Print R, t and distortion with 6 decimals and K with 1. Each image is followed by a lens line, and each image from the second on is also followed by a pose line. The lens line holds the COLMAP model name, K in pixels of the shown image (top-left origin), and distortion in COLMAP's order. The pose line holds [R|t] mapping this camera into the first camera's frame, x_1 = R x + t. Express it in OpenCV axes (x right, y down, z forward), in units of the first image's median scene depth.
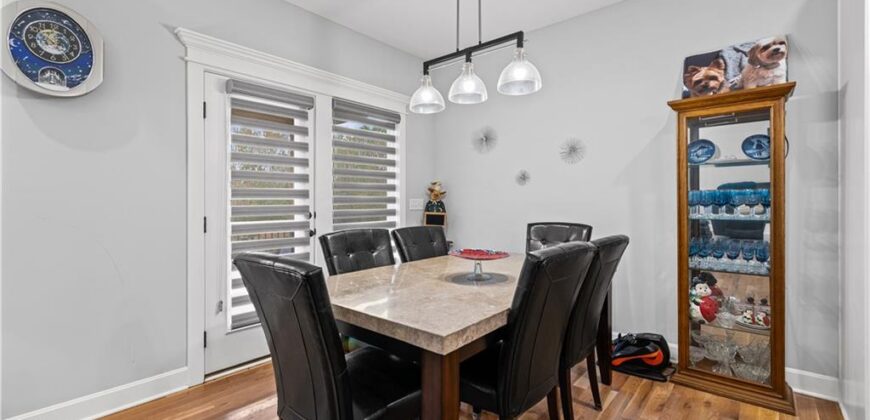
lens RADIAL K [[372.0, 0, 433.7], [0, 372.0, 202.4], [0, 0, 1]] dist [0.001504, -0.000381]
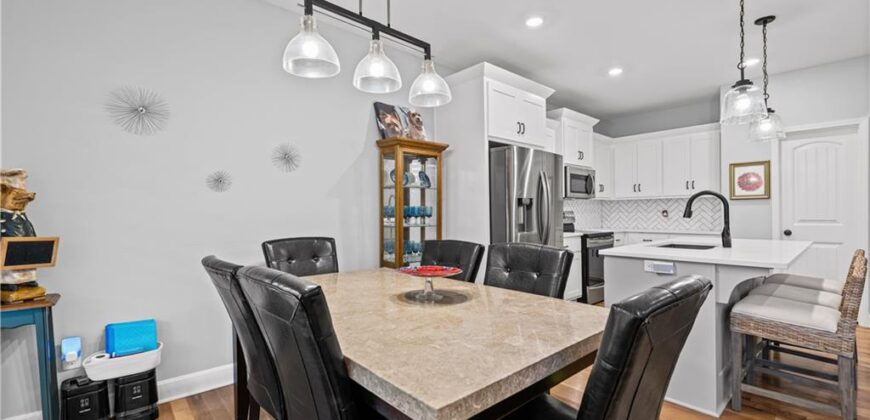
lens RADIAL K [[375.7, 0, 430.3], [0, 375.7, 217.5], [0, 0, 1]] dist [-0.000117, -0.000513]
pose [[0.135851, -0.004828, 0.990718, -0.623986], [0.003676, 0.999984, 0.004369, 0.003908], [-0.990723, 0.003049, 0.135866, 0.693986]]
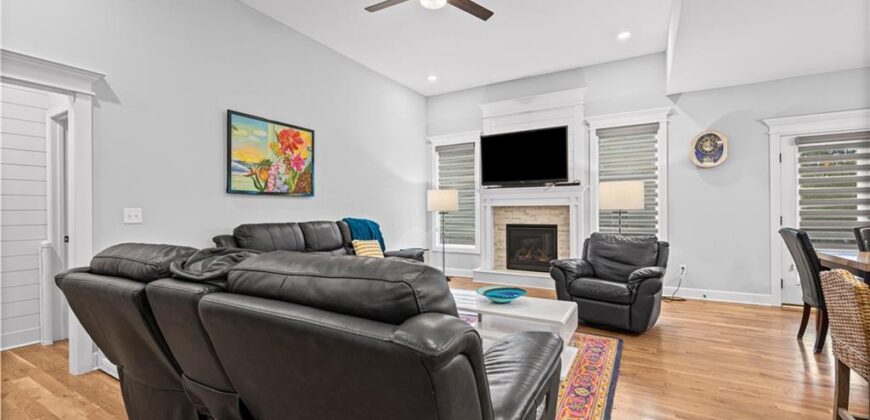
lens RADIAL K [[367.2, 0, 437.1], [0, 367.2, 210.2], [0, 0, 1]] dist [0.007953, -0.000133]
pose [[0.180495, 0.001140, -0.983575, 0.873421], [0.007649, 0.999967, 0.002562, -0.007799], [0.983546, -0.007986, 0.180481, -0.997220]]
